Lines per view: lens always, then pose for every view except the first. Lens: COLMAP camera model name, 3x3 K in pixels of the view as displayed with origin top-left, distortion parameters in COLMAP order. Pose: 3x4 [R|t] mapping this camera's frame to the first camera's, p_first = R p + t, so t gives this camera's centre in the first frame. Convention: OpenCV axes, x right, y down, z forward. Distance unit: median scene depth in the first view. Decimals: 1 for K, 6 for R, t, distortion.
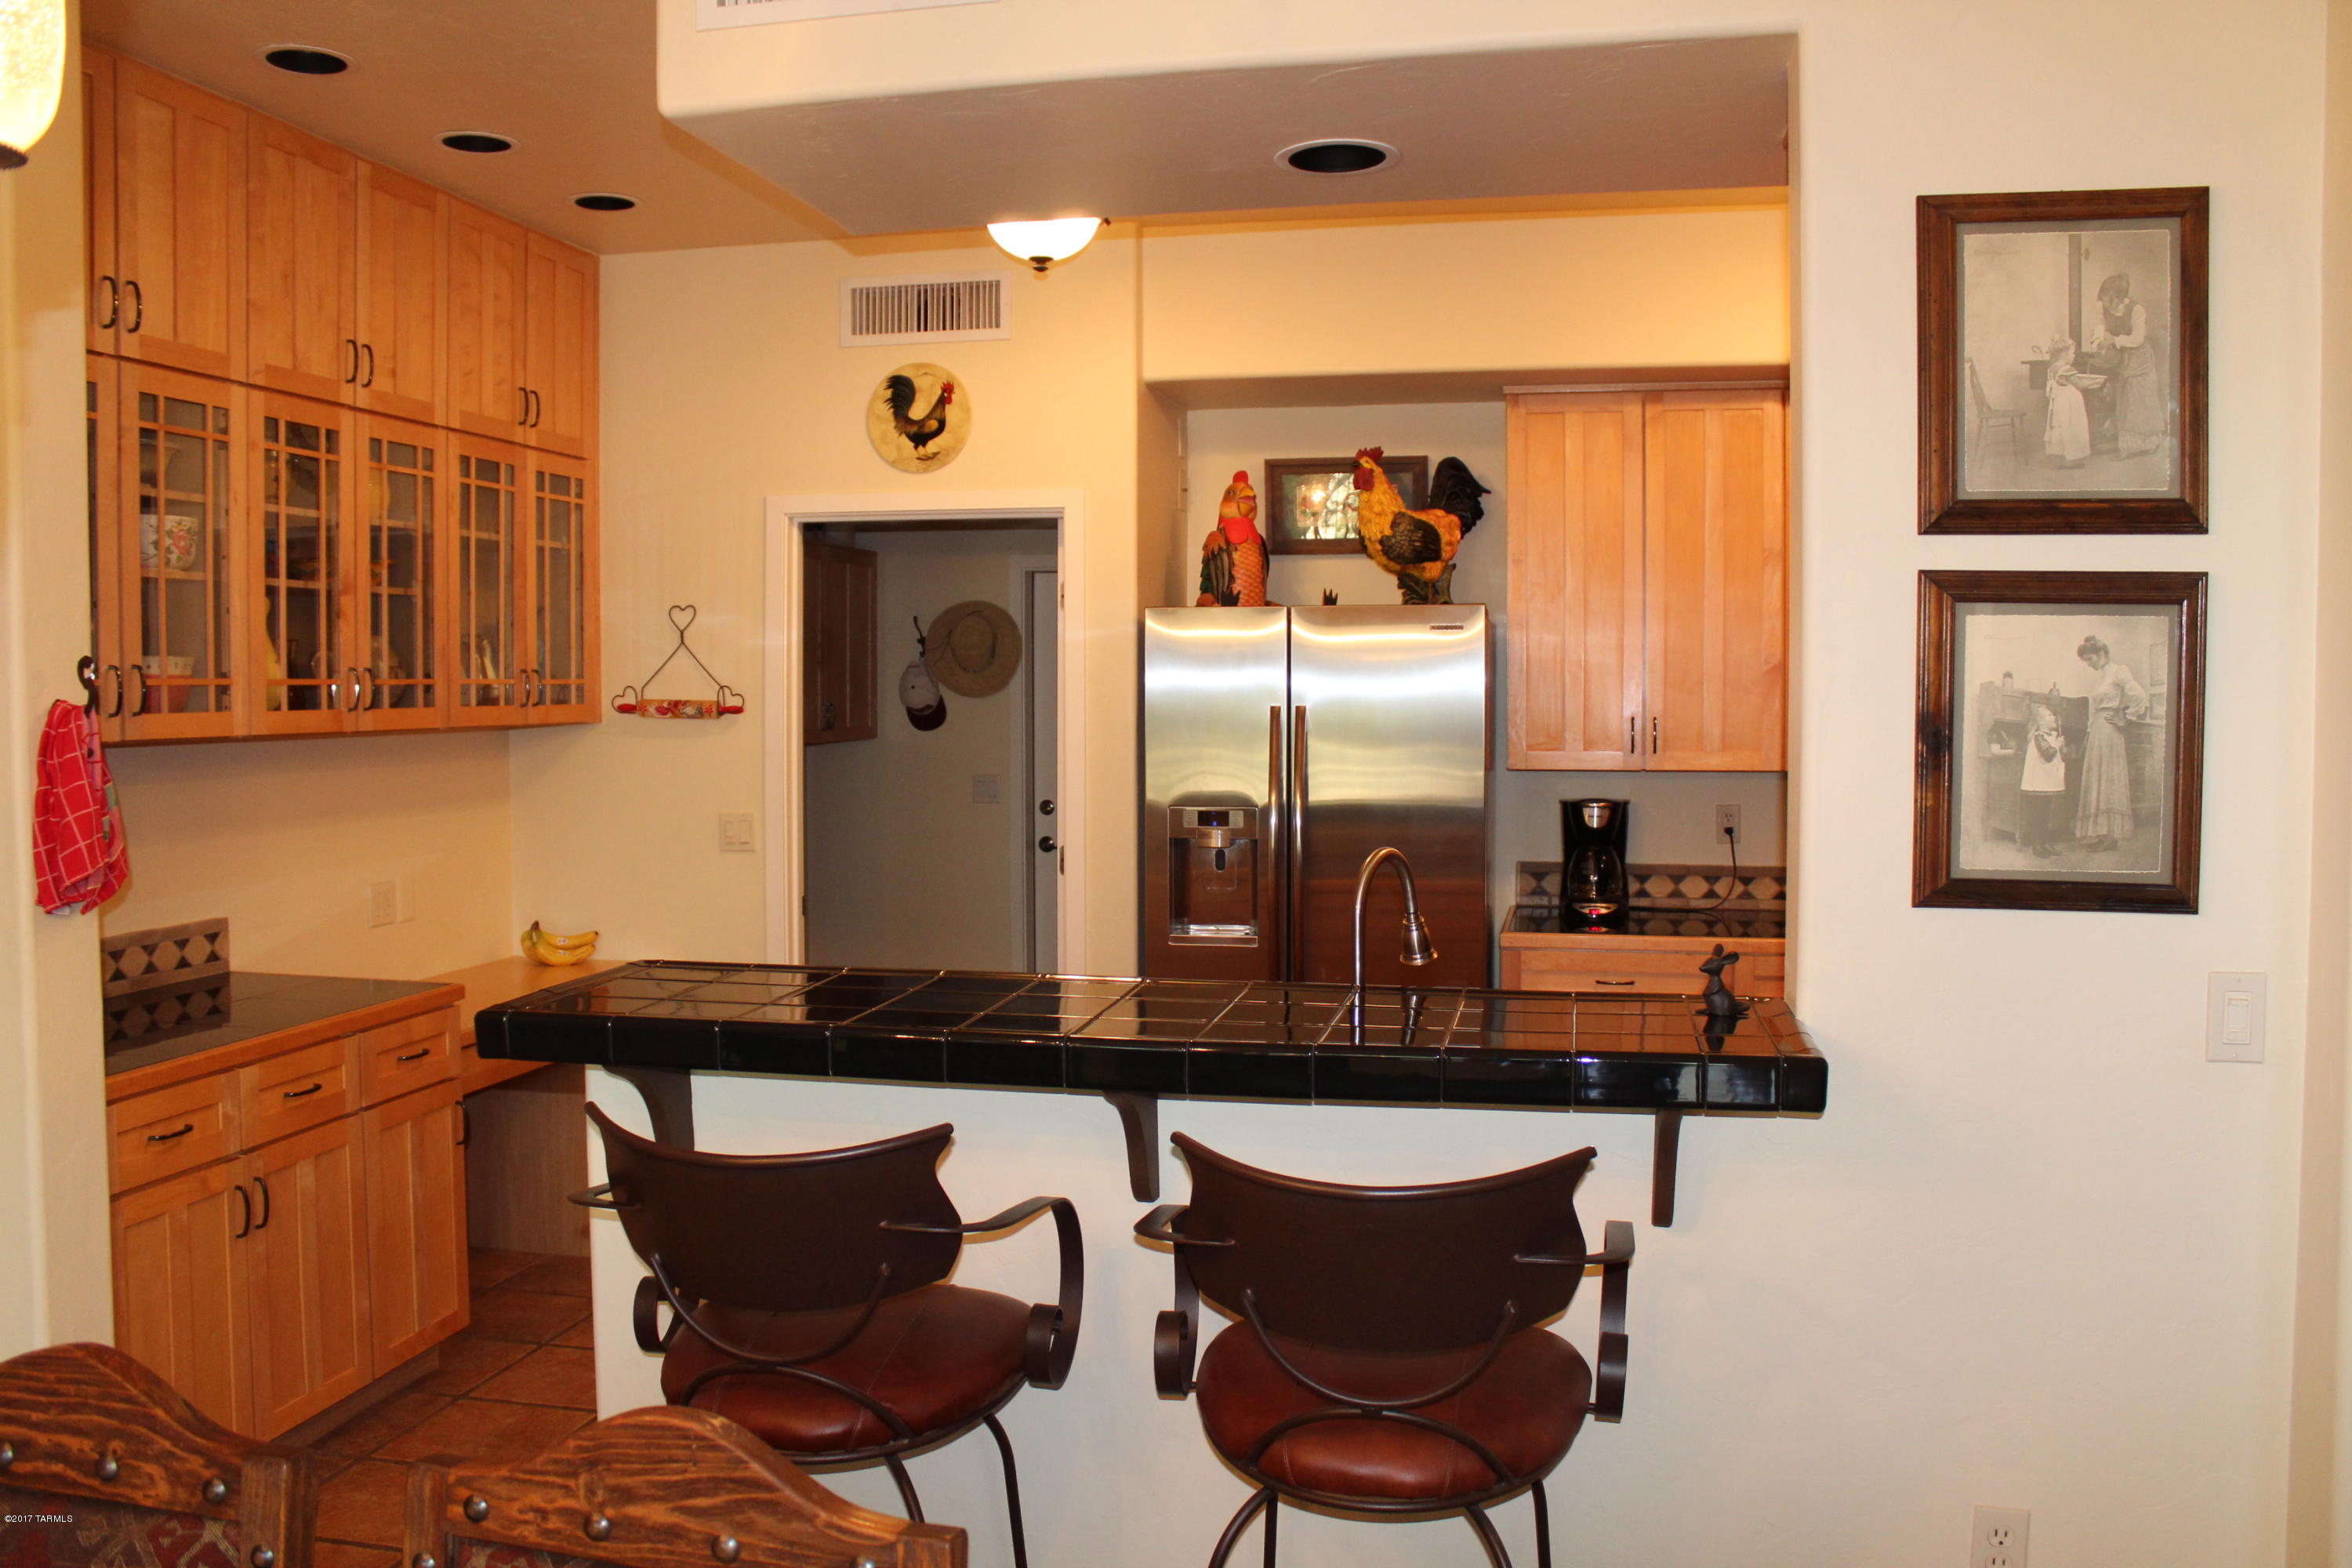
lens RADIAL K [[1953.4, 0, 1192.7], [0, 1953.4, 777.2], [0, 0, 1]] dist [-0.155834, 0.130750]
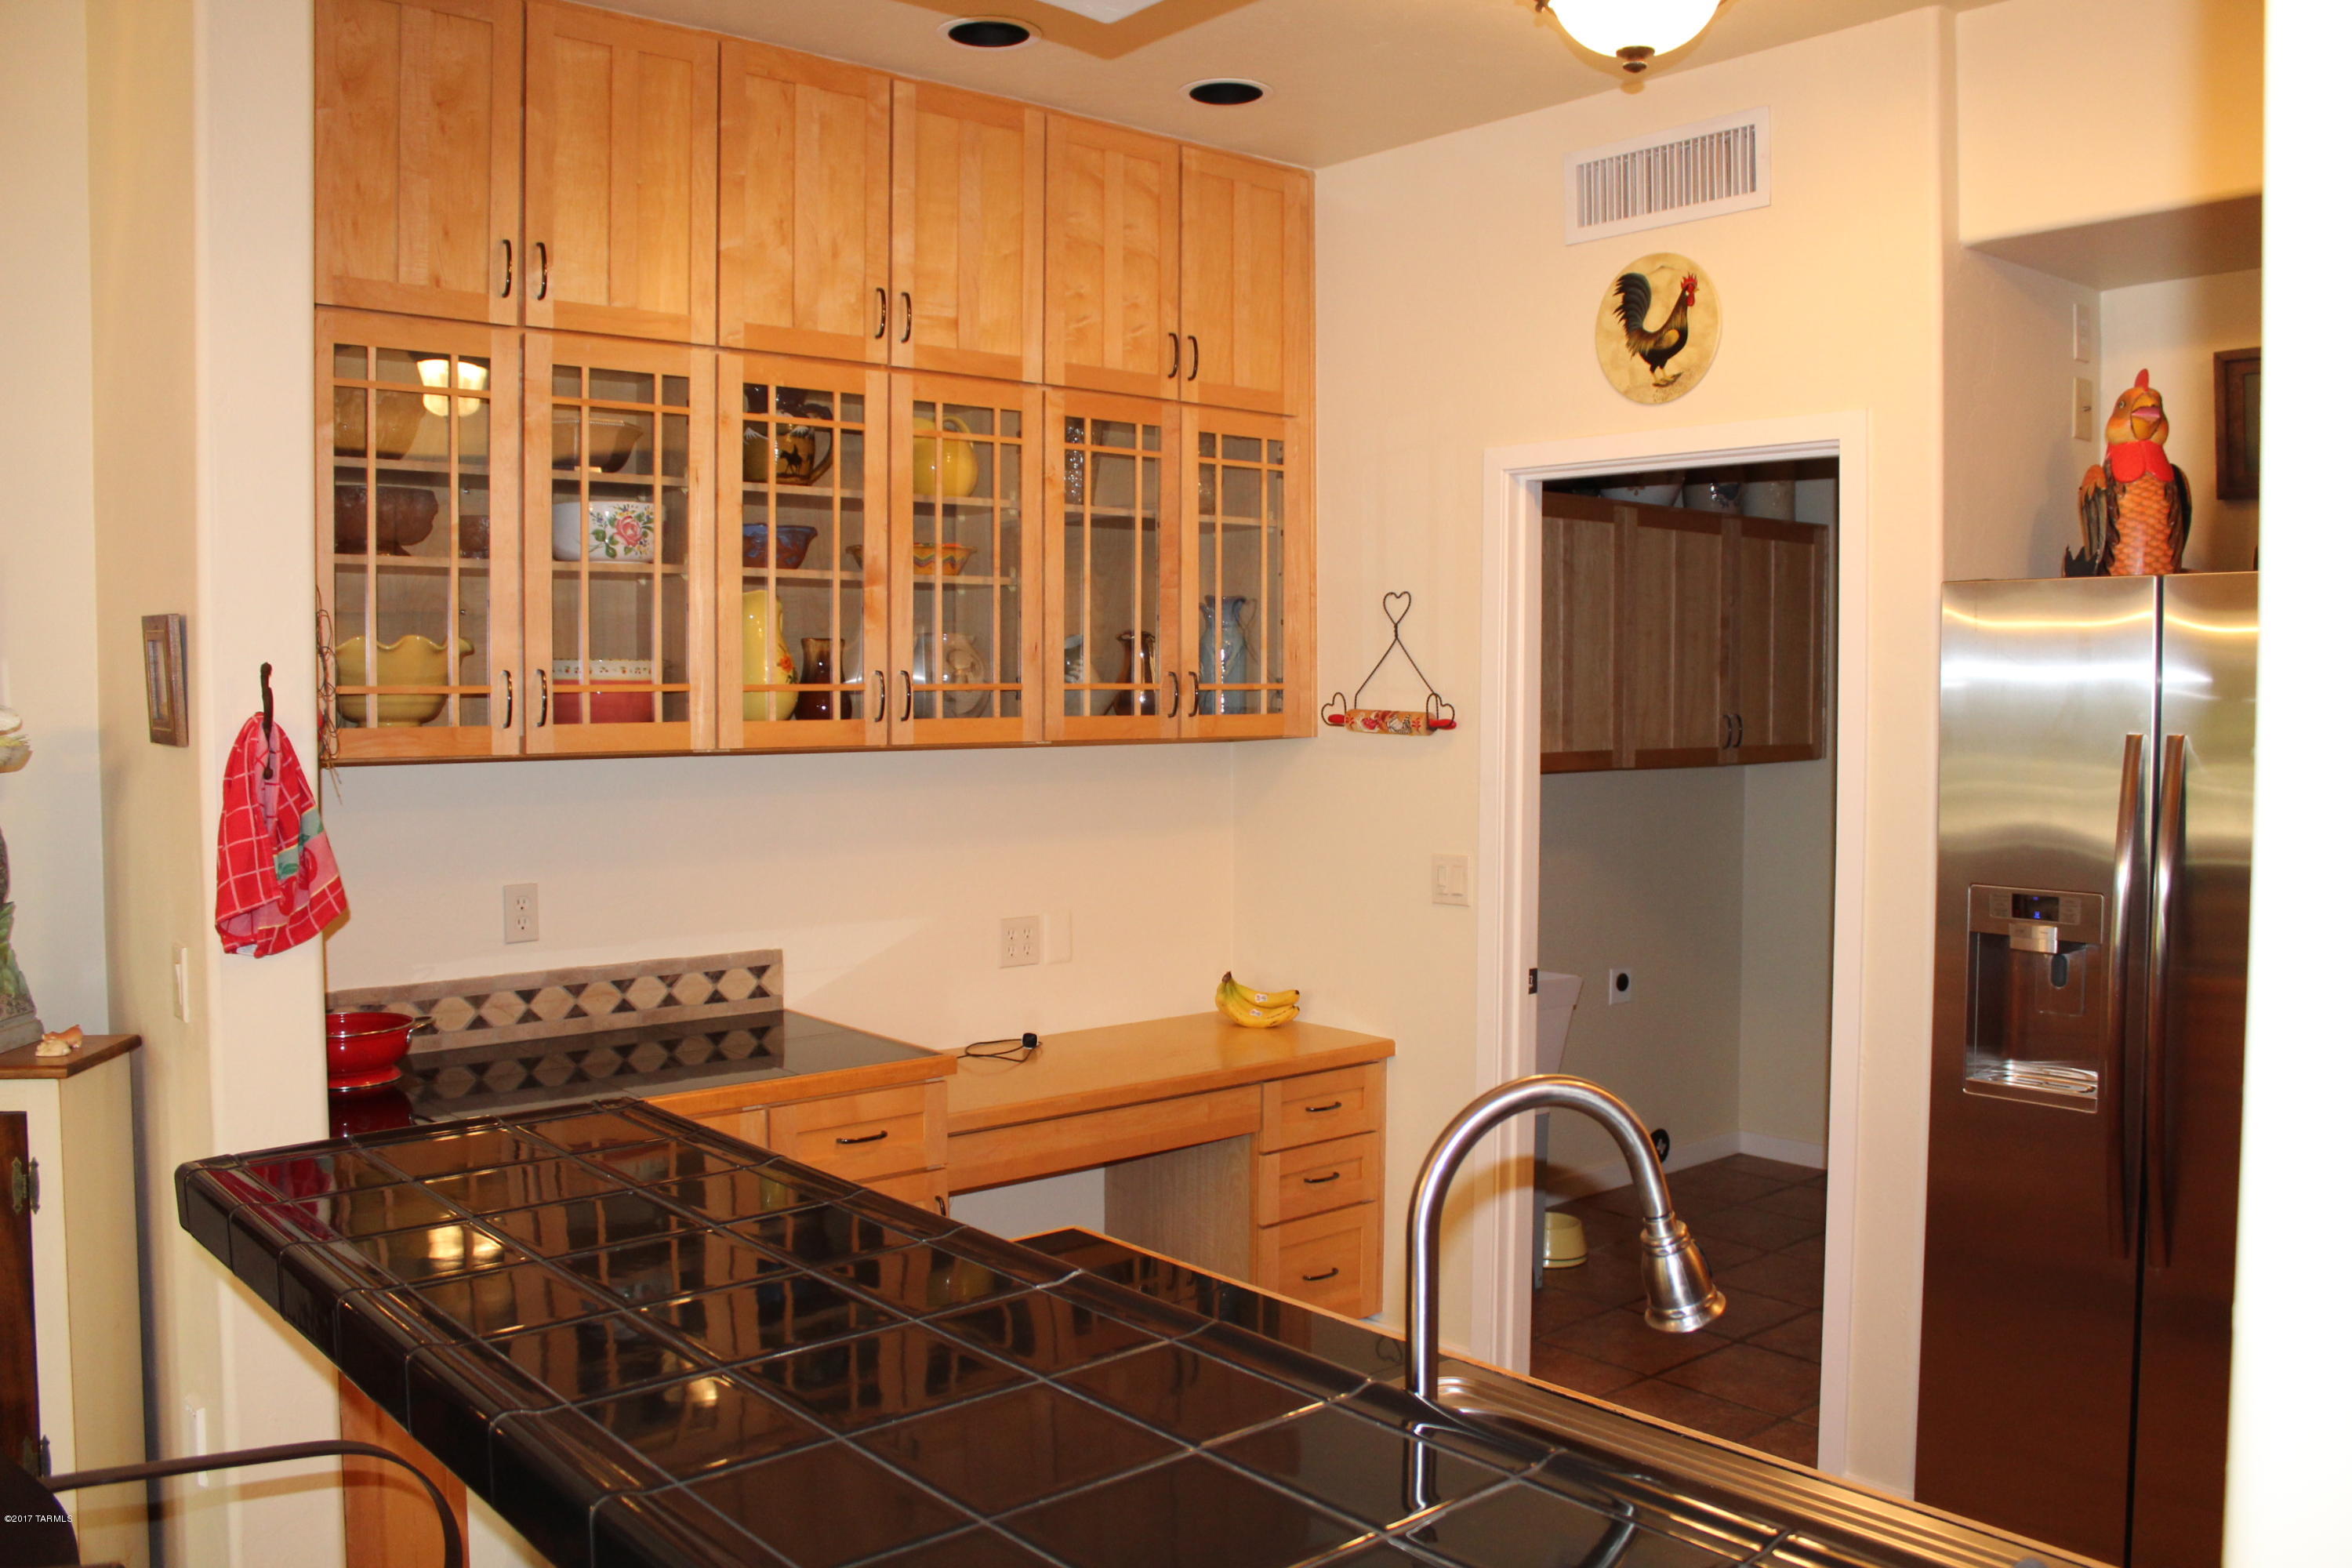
lens RADIAL K [[1953.4, 0, 1210.4], [0, 1953.4, 760.5], [0, 0, 1]] dist [-0.155834, 0.130750]
pose [[0.794693, 0.025744, -0.606465, 0.183210], [-0.030460, 0.999533, 0.002516, -0.021198], [0.606247, 0.016473, 0.795106, 0.350727]]
